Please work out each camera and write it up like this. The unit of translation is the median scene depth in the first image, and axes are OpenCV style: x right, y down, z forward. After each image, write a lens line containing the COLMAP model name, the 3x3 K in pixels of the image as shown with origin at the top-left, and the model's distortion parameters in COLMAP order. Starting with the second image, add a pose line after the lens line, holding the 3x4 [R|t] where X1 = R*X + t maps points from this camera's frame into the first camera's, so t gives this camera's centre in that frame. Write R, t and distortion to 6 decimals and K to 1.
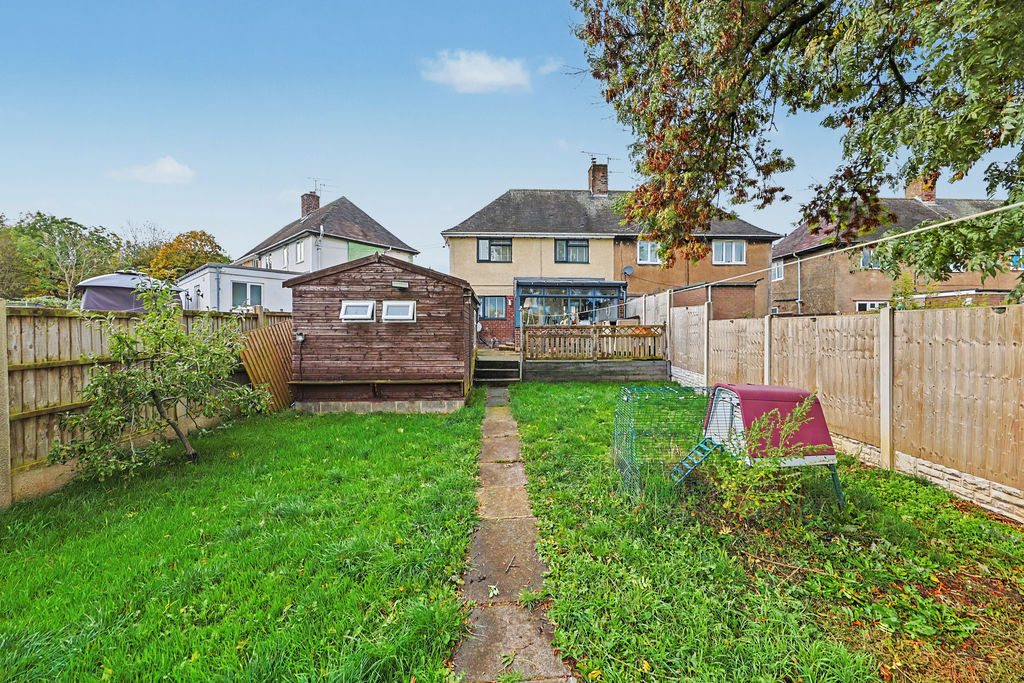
lens RADIAL K [[549.4, 0, 514.4], [0, 549.4, 334.5], [0, 0, 1]] dist [0.022471, 0.000683]
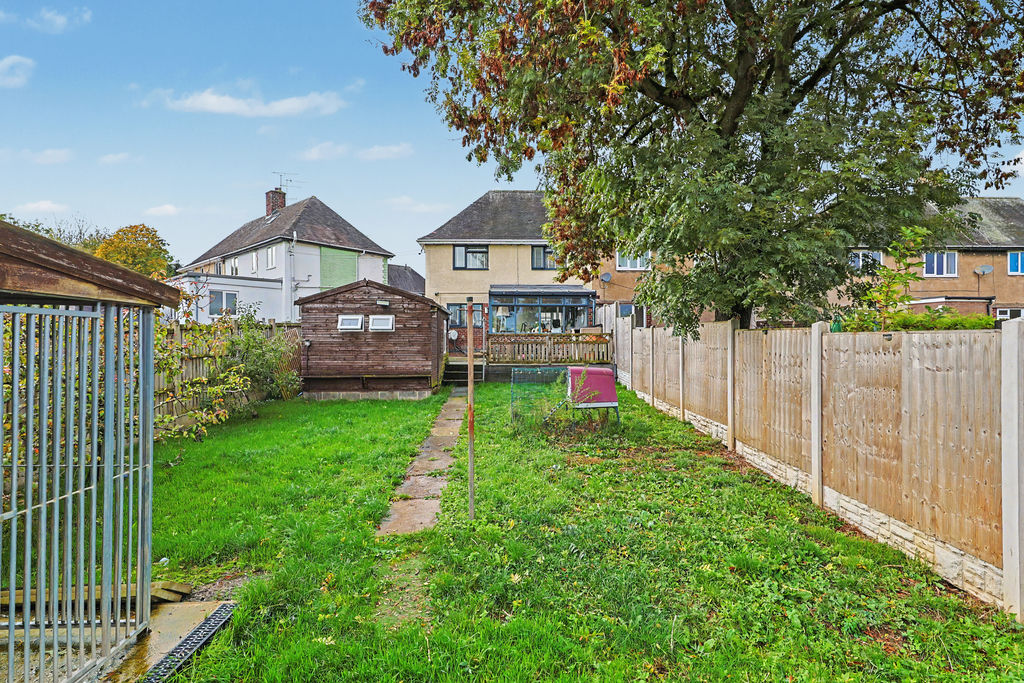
lens RADIAL K [[710.4, 0, 511.0], [0, 710.4, 334.6], [0, 0, 1]] dist [0.051696, 0.000551]
pose [[0.999981, -0.001793, -0.005856, 0.073628], [0.001713, 0.999906, -0.013604, 0.006262], [0.005880, 0.013594, 0.999890, -0.470734]]
